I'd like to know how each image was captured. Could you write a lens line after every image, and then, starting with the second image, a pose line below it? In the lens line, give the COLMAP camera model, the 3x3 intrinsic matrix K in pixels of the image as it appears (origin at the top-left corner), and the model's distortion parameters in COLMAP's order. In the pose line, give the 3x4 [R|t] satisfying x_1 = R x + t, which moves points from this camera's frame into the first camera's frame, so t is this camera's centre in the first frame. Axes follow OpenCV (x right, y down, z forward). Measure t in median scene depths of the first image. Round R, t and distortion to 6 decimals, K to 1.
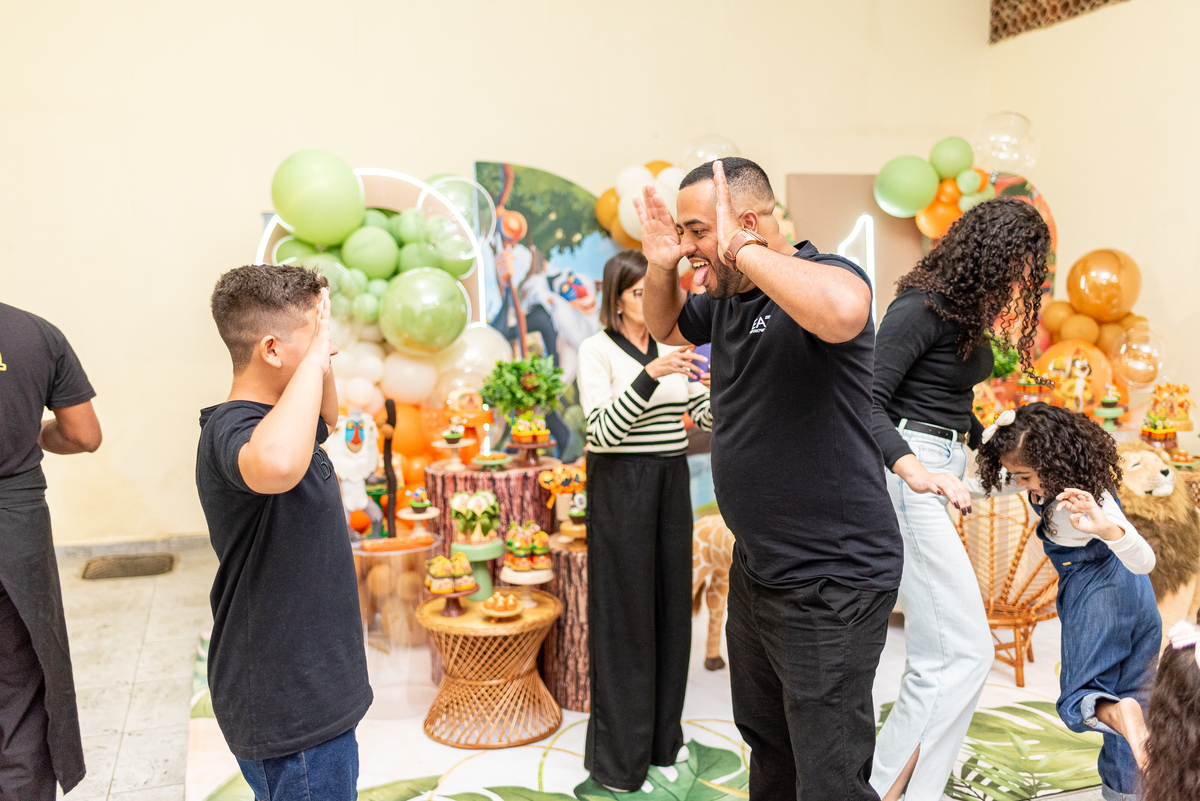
lens RADIAL K [[1150.8, 0, 600.8], [0, 1150.8, 388.6], [0, 0, 1]] dist [0.002913, 0.000000]
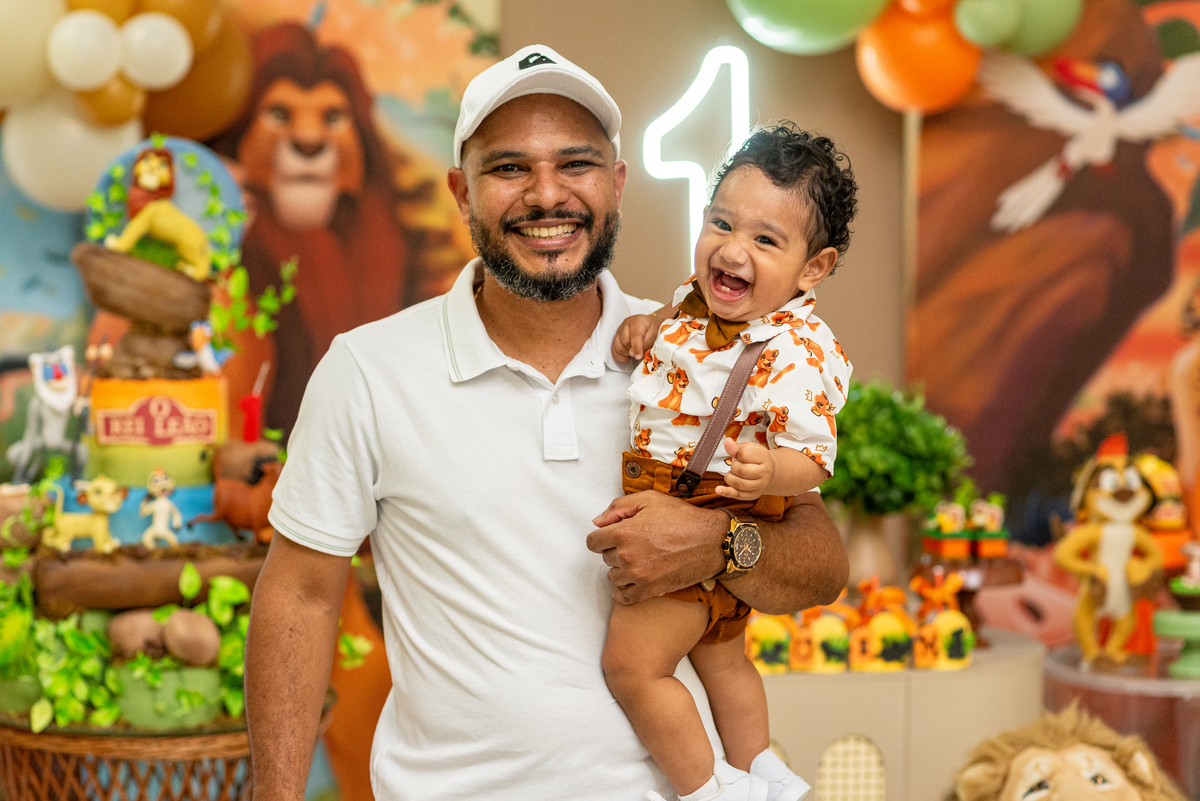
lens RADIAL K [[2901.1, 0, 600.0], [0, 2901.1, 407.6], [0, 0, 1]] dist [-0.022441, 0.000000]
pose [[0.989969, 0.030772, -0.137891, 0.353070], [-0.033793, 0.999236, -0.019620, -0.019485], [0.137182, 0.024083, 0.990253, 0.104182]]
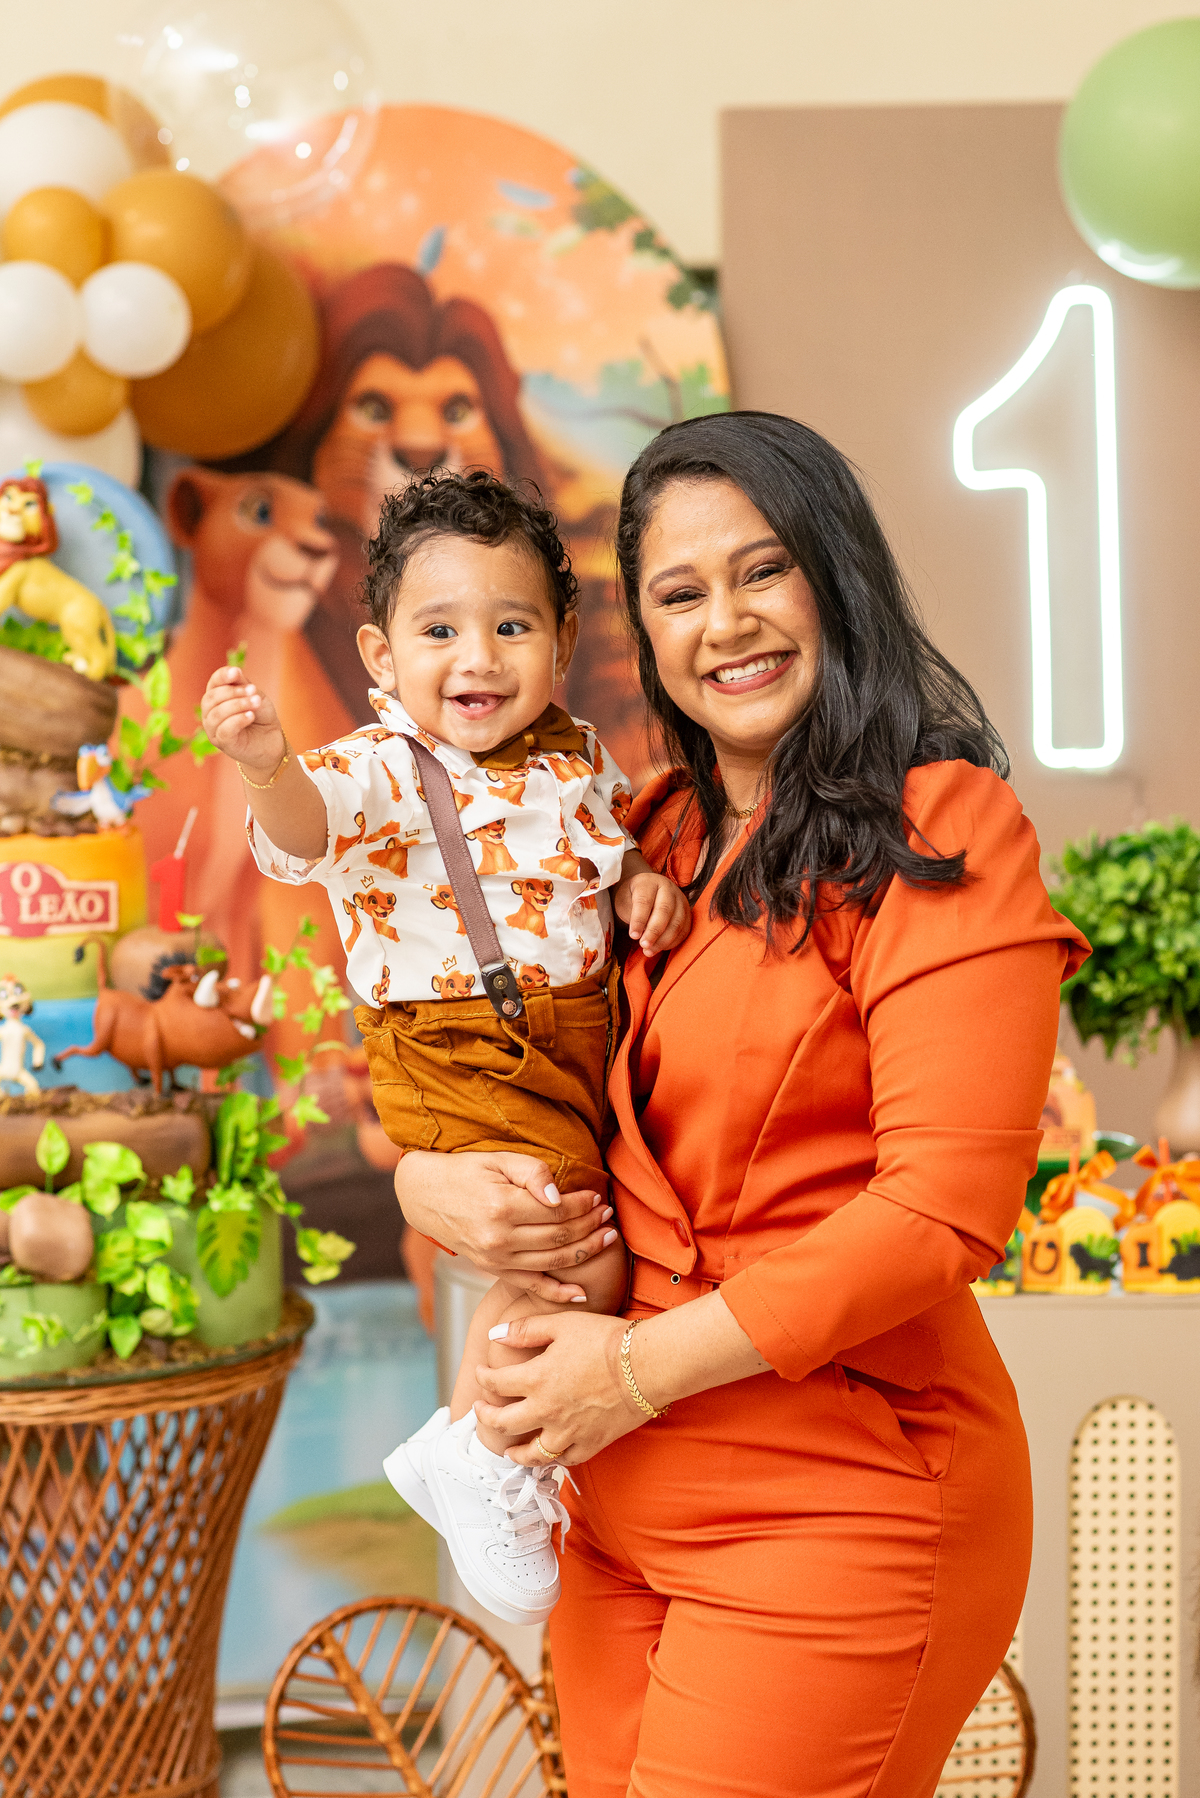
lens RADIAL K [[4346.8, 0, 614.2], [0, 4346.8, 894.6], [0, 0, 1]] dist [-0.022441, 0.000000]
pose [[0.951569, 0.029109, -0.306054, 0.452133], [-0.028517, 0.999573, 0.006406, -0.034882], [0.306110, 0.002632, 0.951993, 0.166037]]
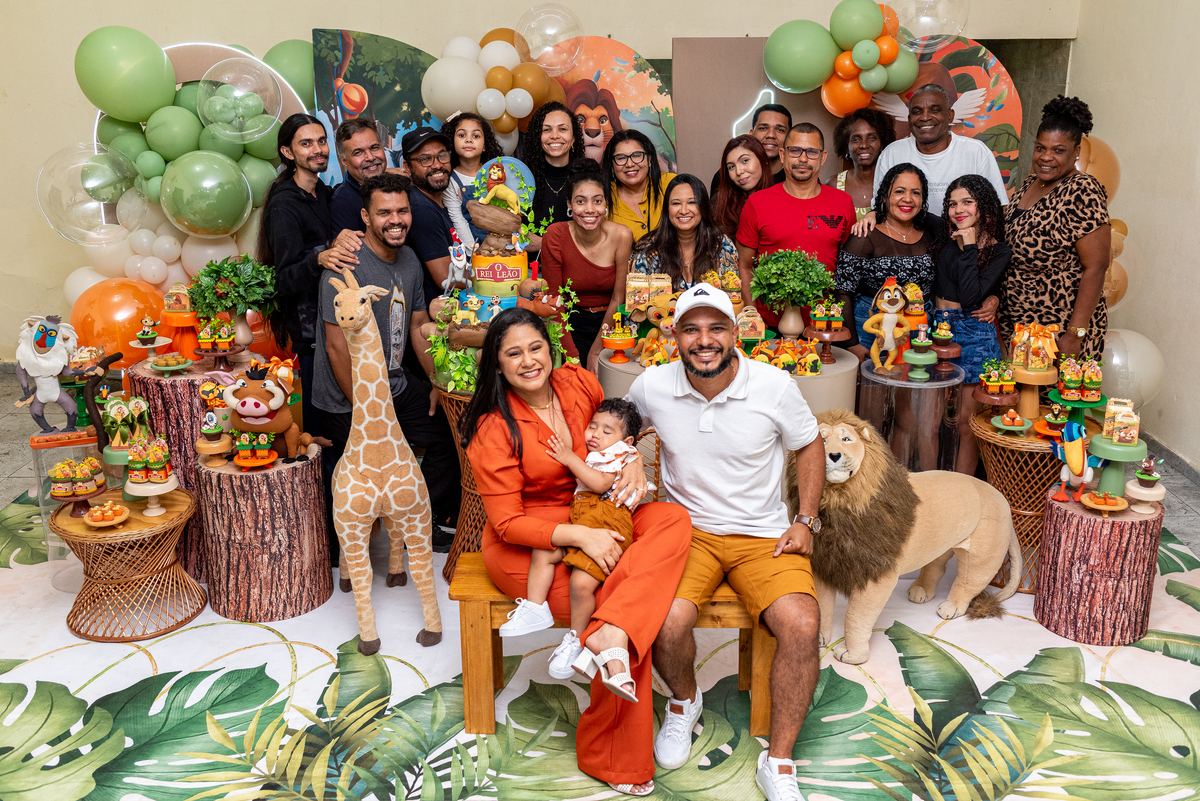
lens RADIAL K [[1150.8, 0, 605.2], [0, 1150.8, 389.5], [0, 0, 1]] dist [0.002913, 0.000000]
pose [[0.946376, 0.107106, -0.304795, 0.445247], [-0.046166, 0.978597, 0.200539, -0.105847], [0.319751, -0.175714, 0.931066, 0.124484]]
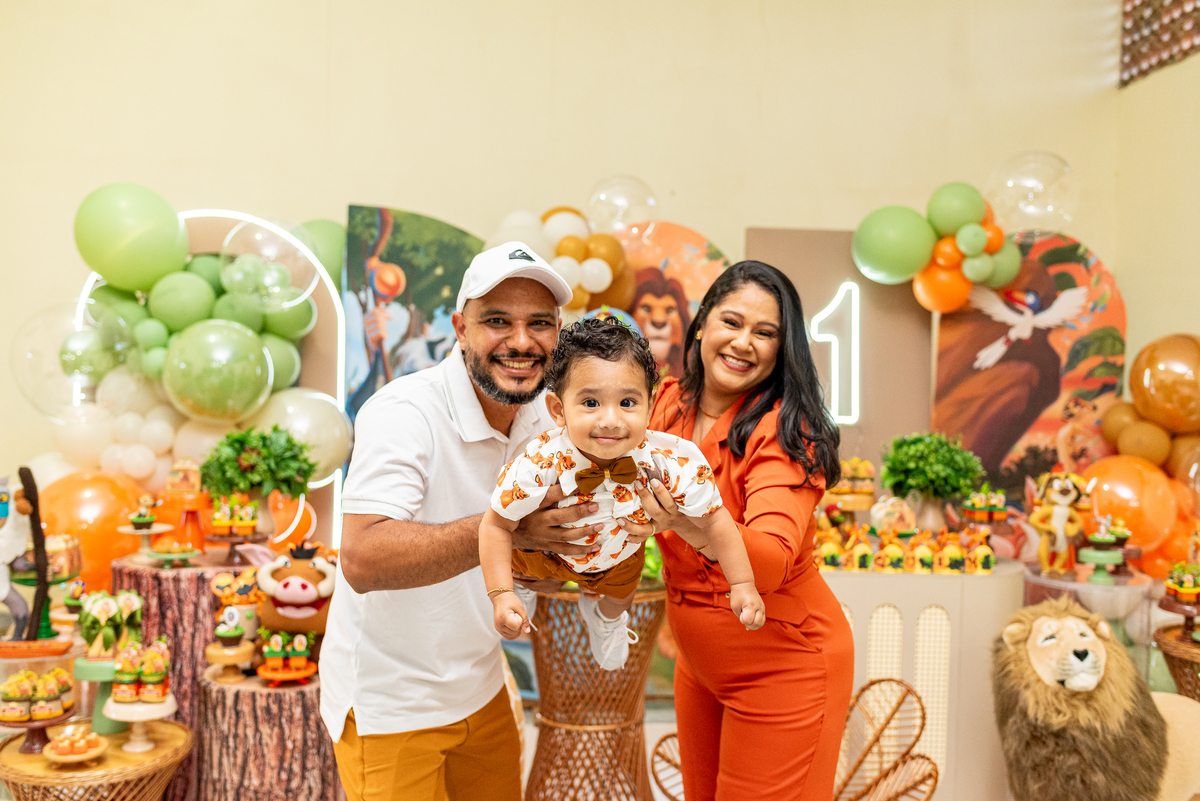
lens RADIAL K [[1150.8, 0, 603.4], [0, 1150.8, 396.4], [0, 0, 1]] dist [0.002913, 0.000000]
pose [[0.968454, 0.046190, -0.244872, 0.290561], [-0.064641, 0.995599, -0.067854, -0.008538], [0.240660, 0.081542, 0.967178, 0.222339]]
